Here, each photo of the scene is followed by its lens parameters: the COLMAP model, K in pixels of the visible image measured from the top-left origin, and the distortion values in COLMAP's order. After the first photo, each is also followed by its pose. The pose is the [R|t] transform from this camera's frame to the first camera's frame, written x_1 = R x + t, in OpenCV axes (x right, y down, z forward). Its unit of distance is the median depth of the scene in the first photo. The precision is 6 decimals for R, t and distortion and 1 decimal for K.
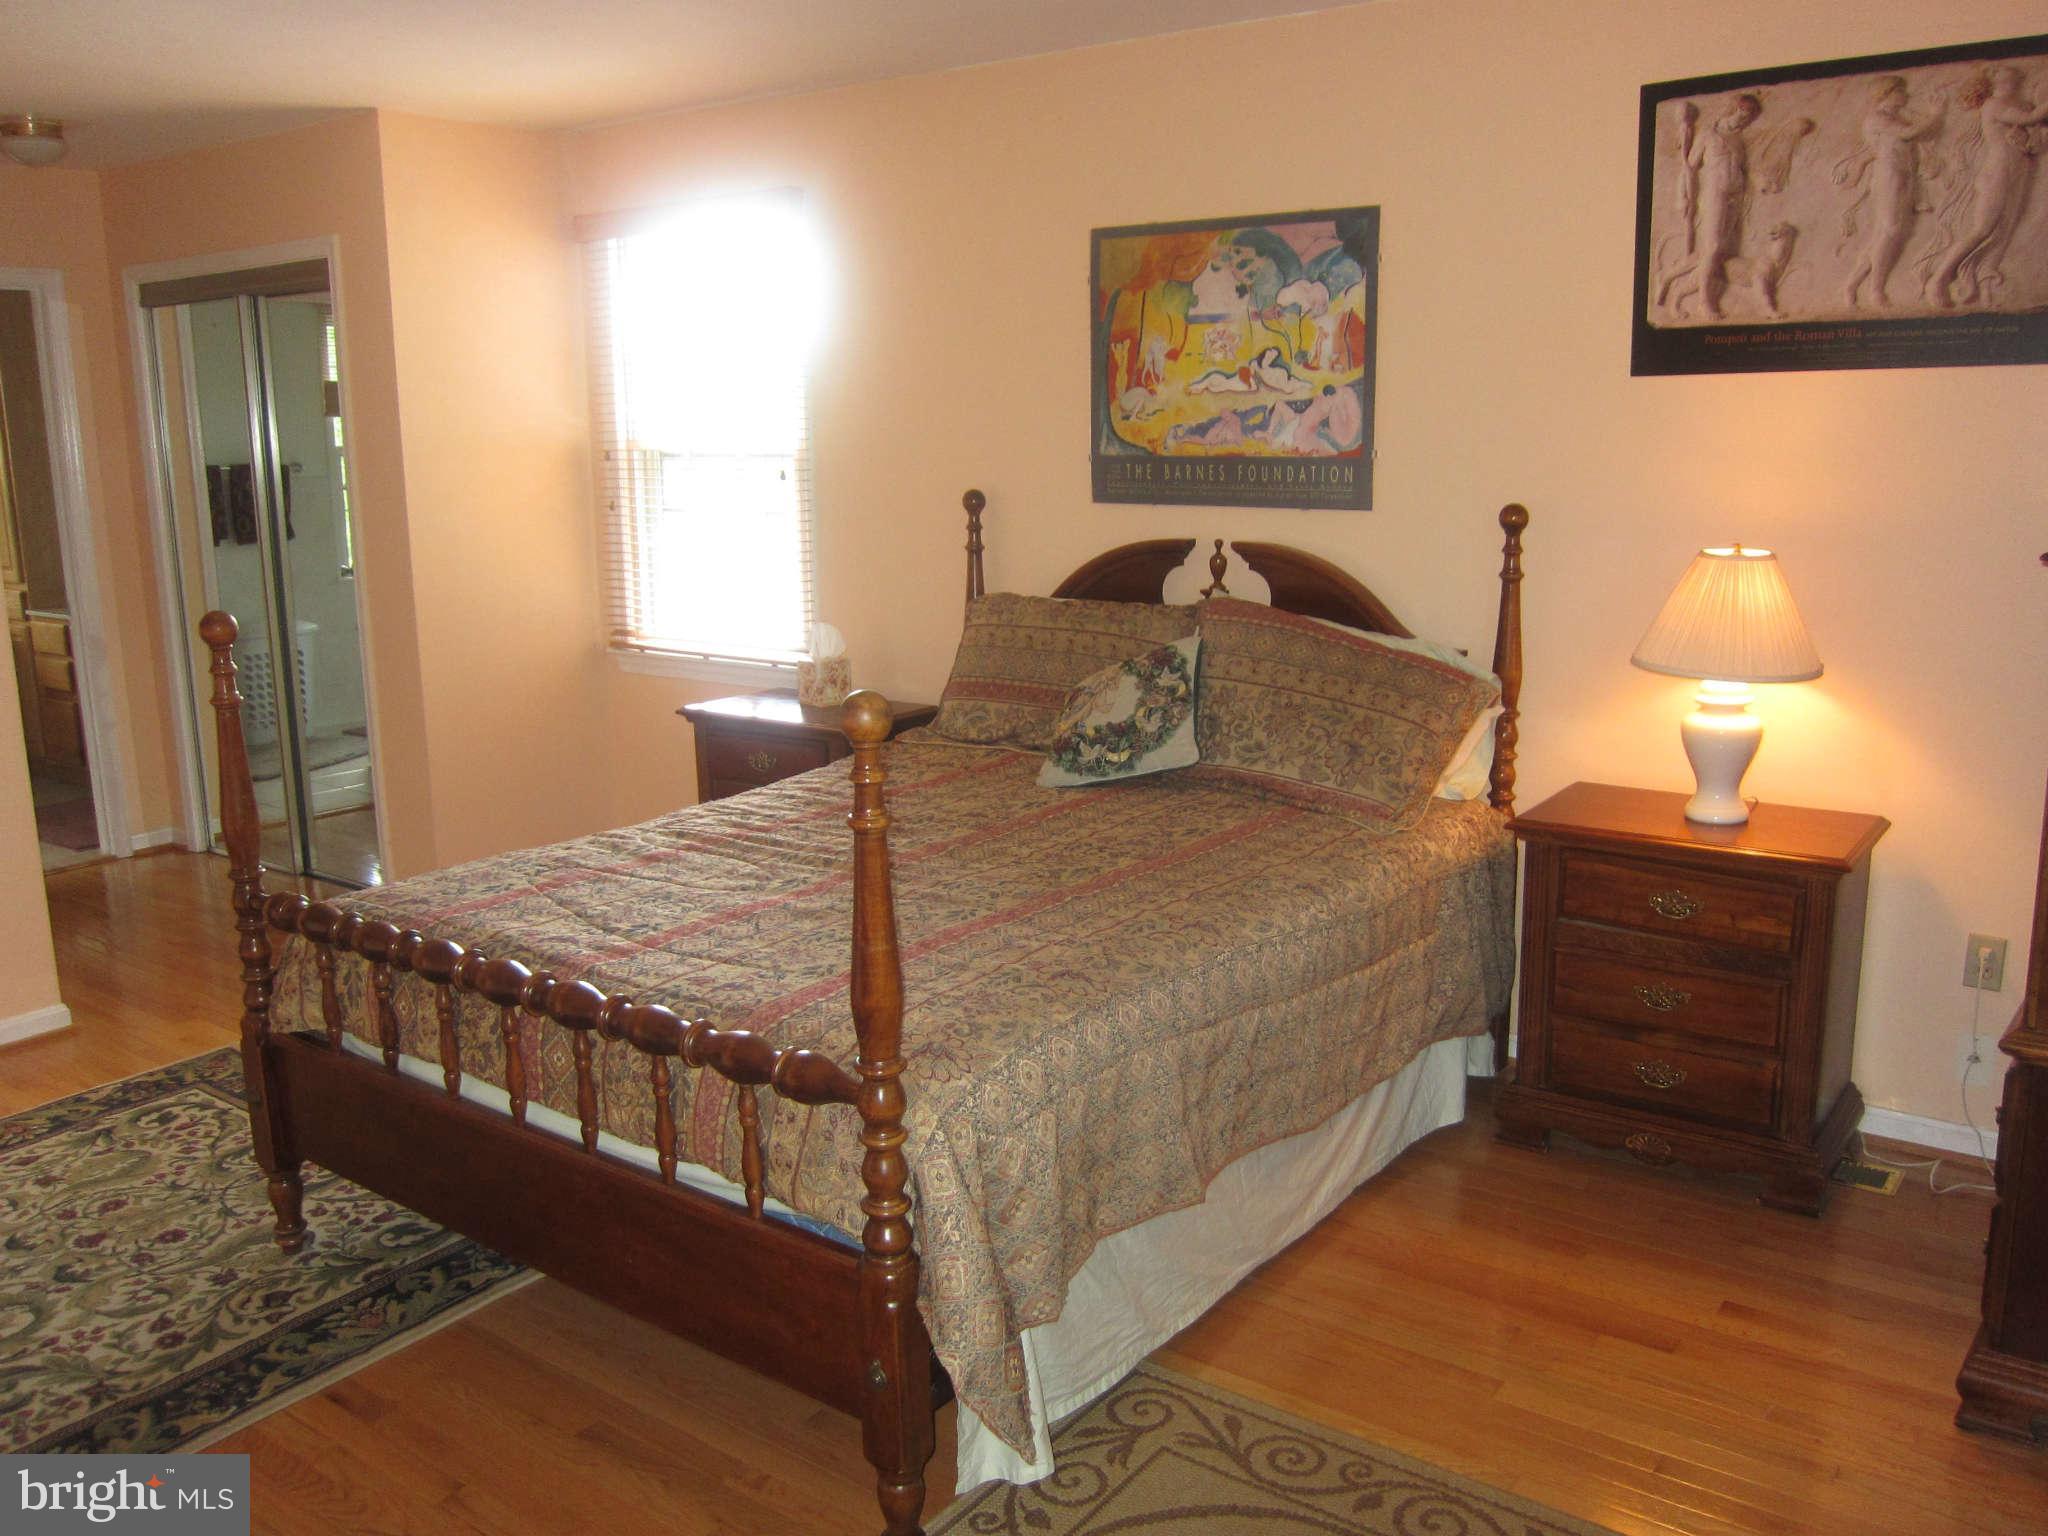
lens RADIAL K [[1691.3, 0, 1023.1], [0, 1691.3, 769.2], [0, 0, 1]] dist [-0.060658, 0.008260]
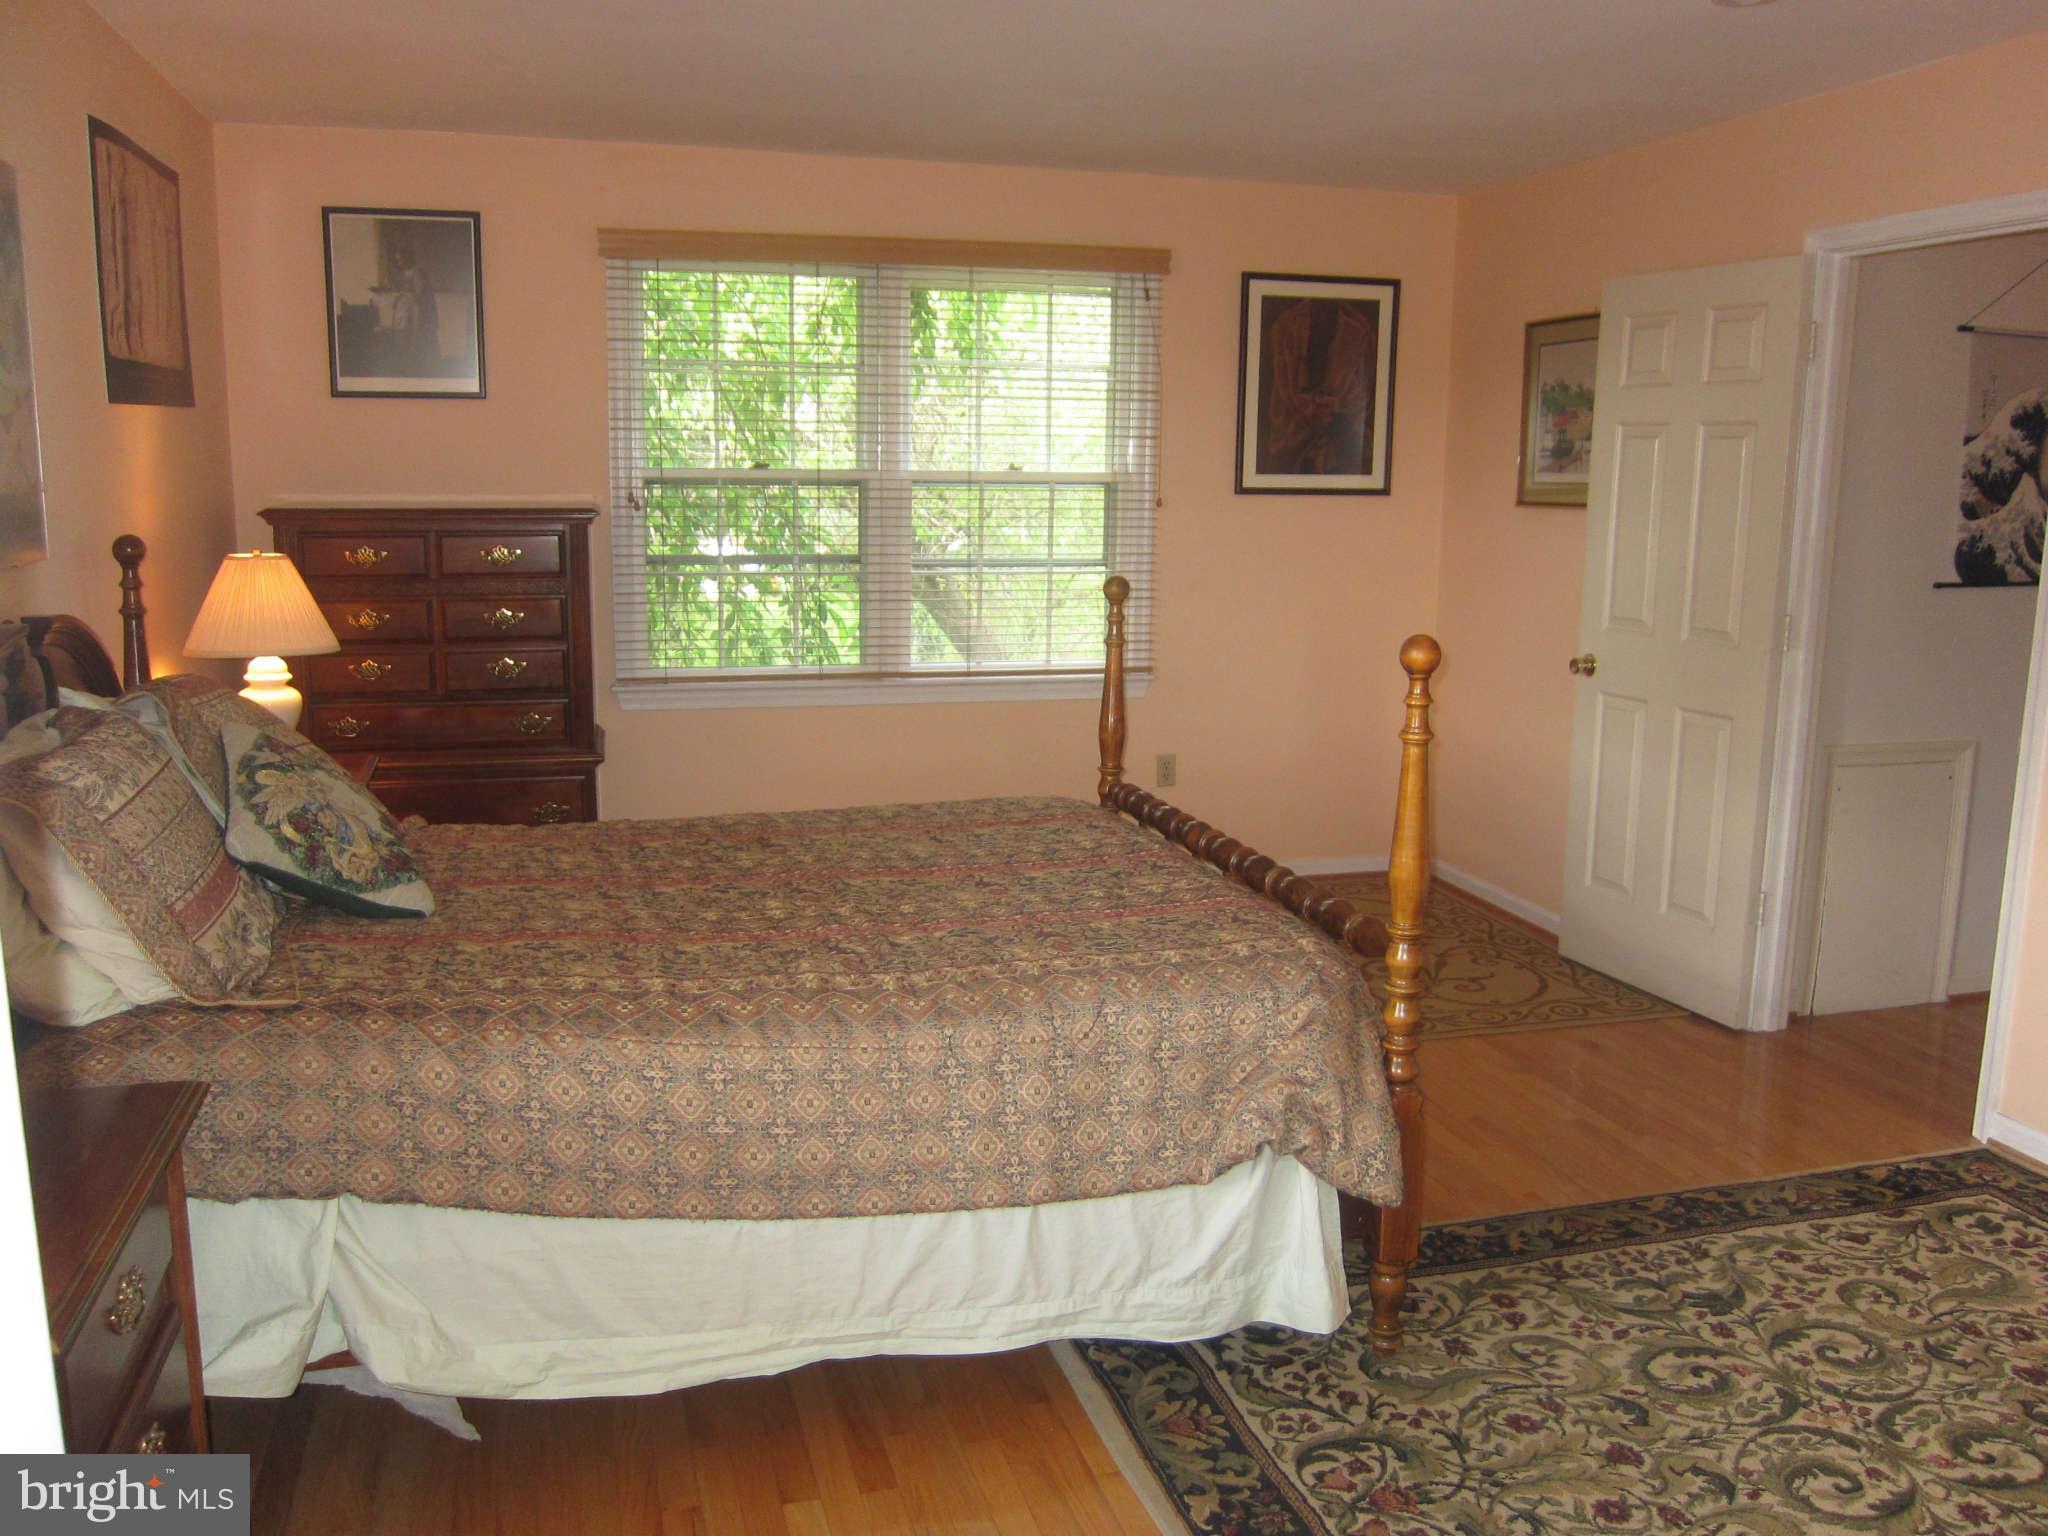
lens RADIAL K [[1691.3, 0, 1023.1], [0, 1691.3, 772.0], [0, 0, 1]] dist [-0.060658, 0.008260]
pose [[-0.789267, -0.099220, 0.605982, -0.830218], [0.122072, 0.941809, 0.313200, -0.321774], [-0.601795, 0.321172, -0.731226, 1.738271]]
